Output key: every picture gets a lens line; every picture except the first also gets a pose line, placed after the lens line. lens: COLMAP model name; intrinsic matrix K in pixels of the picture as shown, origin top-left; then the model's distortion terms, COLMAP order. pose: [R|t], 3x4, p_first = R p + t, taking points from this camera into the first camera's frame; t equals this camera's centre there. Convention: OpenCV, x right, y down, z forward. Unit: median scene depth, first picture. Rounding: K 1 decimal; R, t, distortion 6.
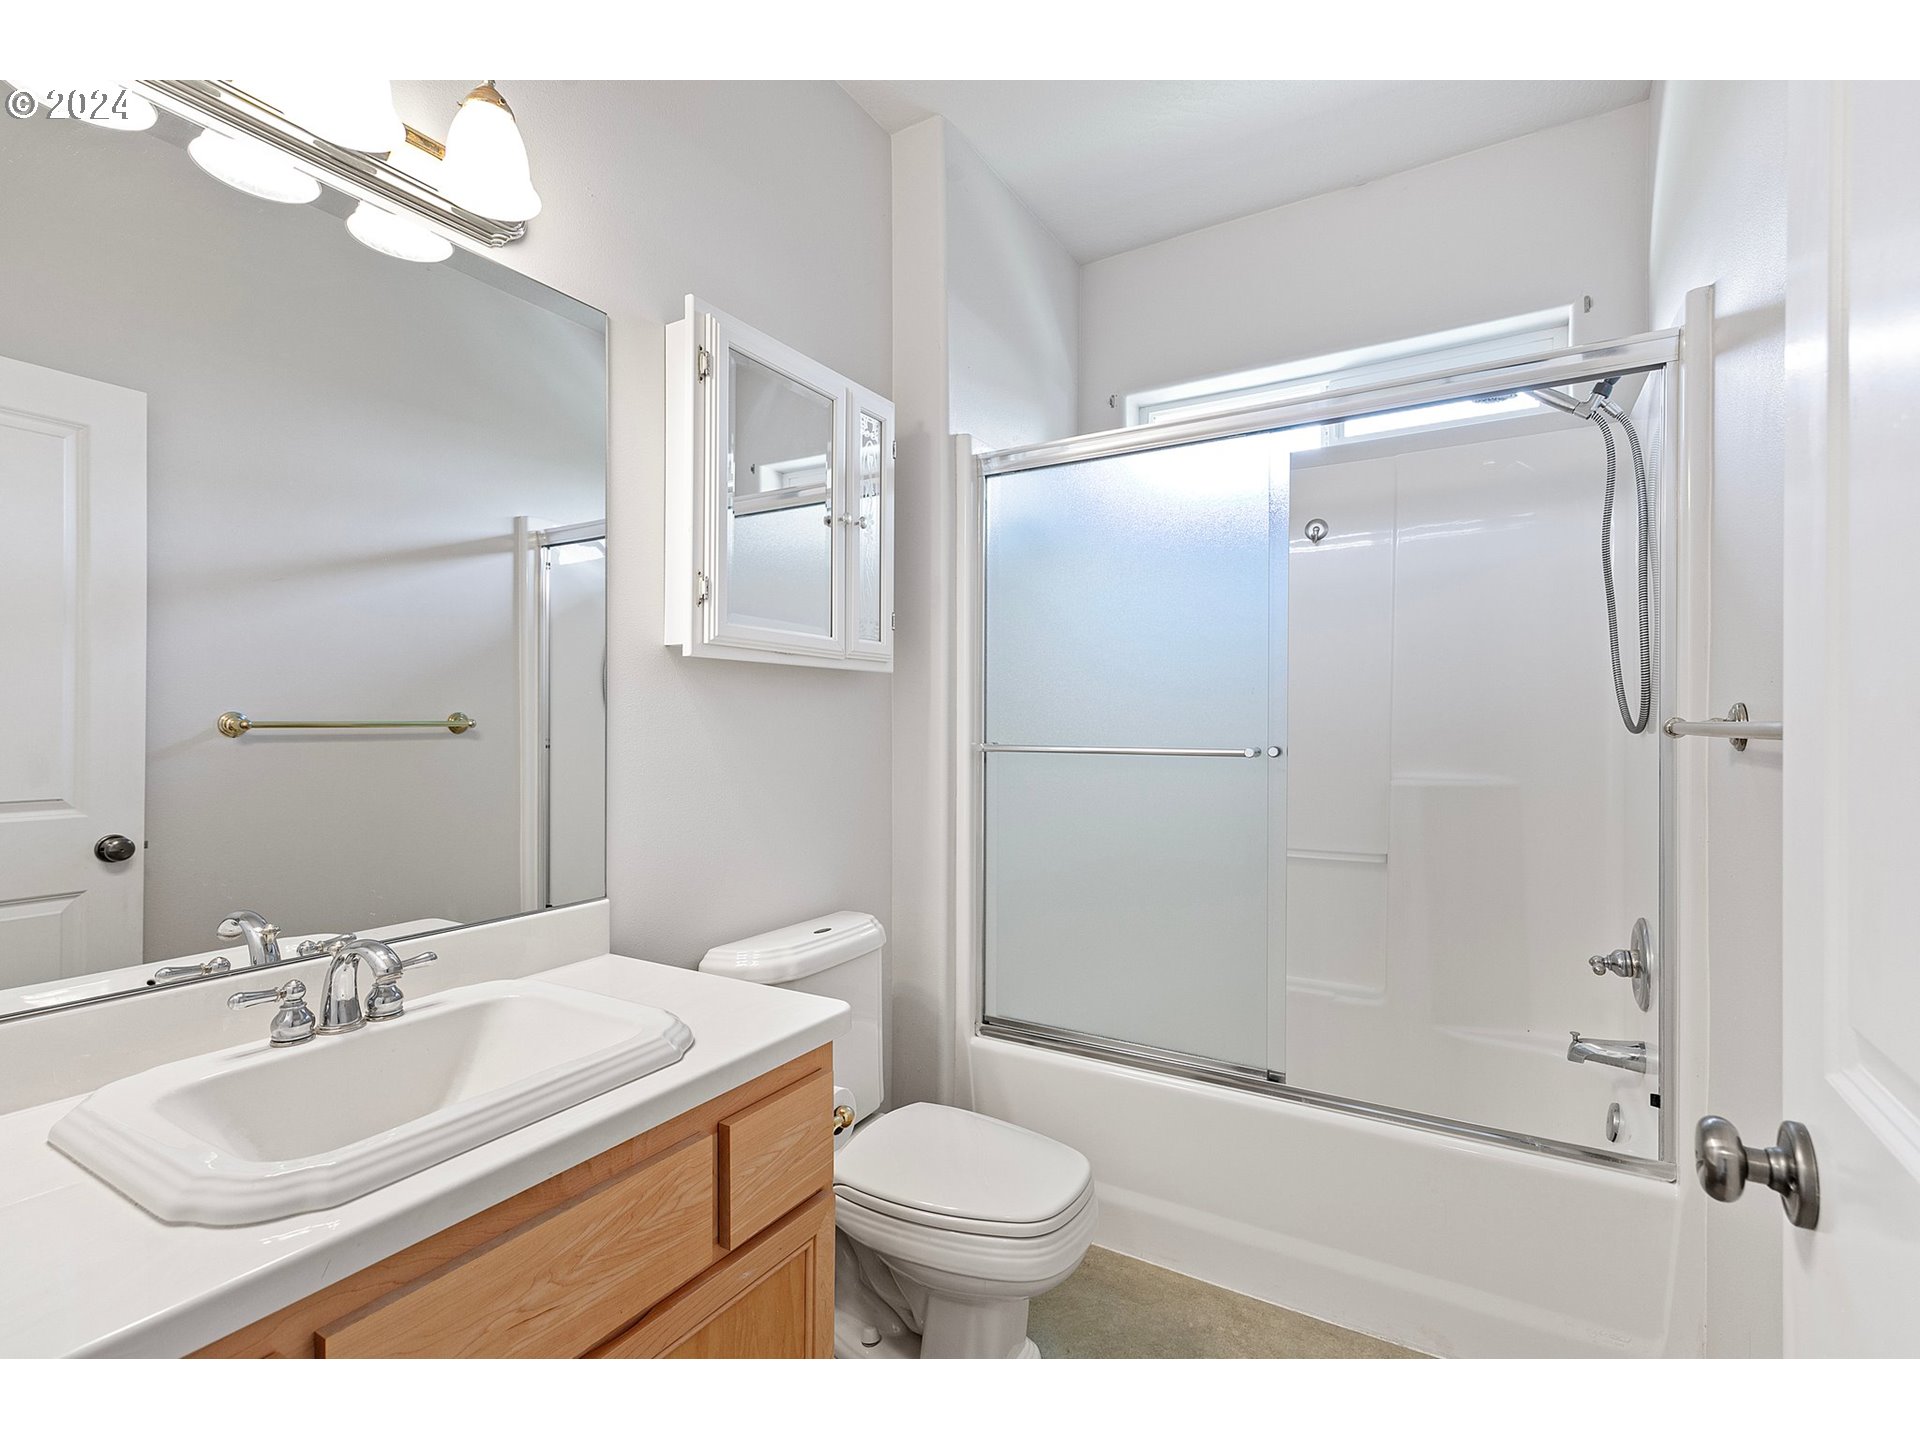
lens RADIAL K [[857.4, 0, 964.3], [0, 857.4, 724.1], [0, 0, 1]] dist [0.005417, -0.000062]
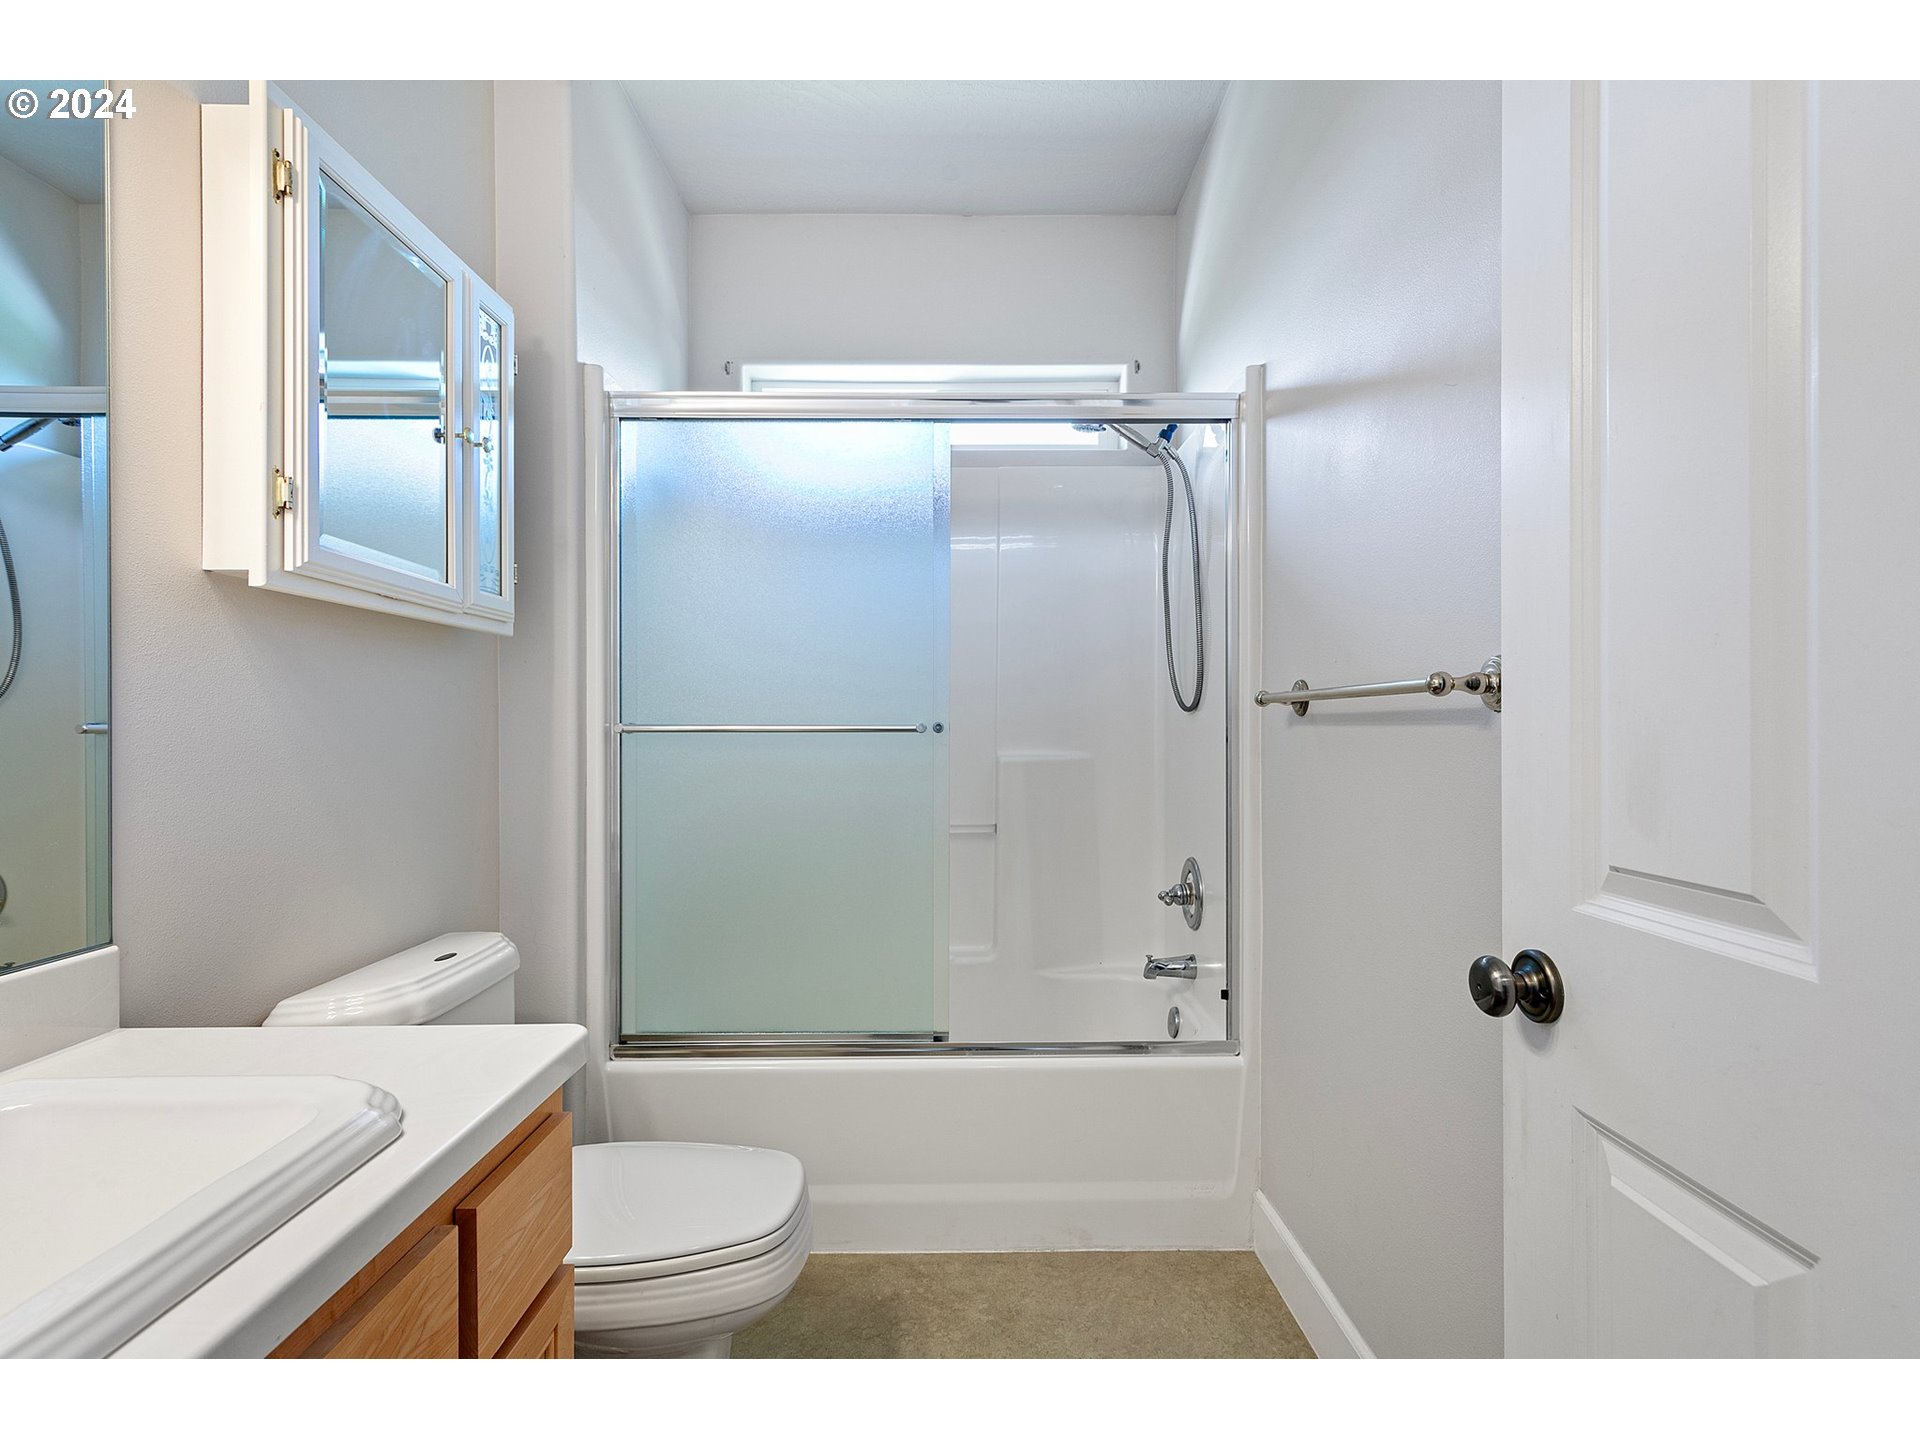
lens RADIAL K [[865.3, 0, 954.9], [0, 865.3, 725.7], [0, 0, 1]] dist [0.006773, 0.000011]
pose [[0.859988, -0.002337, 0.510309, -0.160476], [0.001800, 0.999997, 0.001547, 0.028326], [-0.510311, -0.000412, 0.859990, 0.079339]]
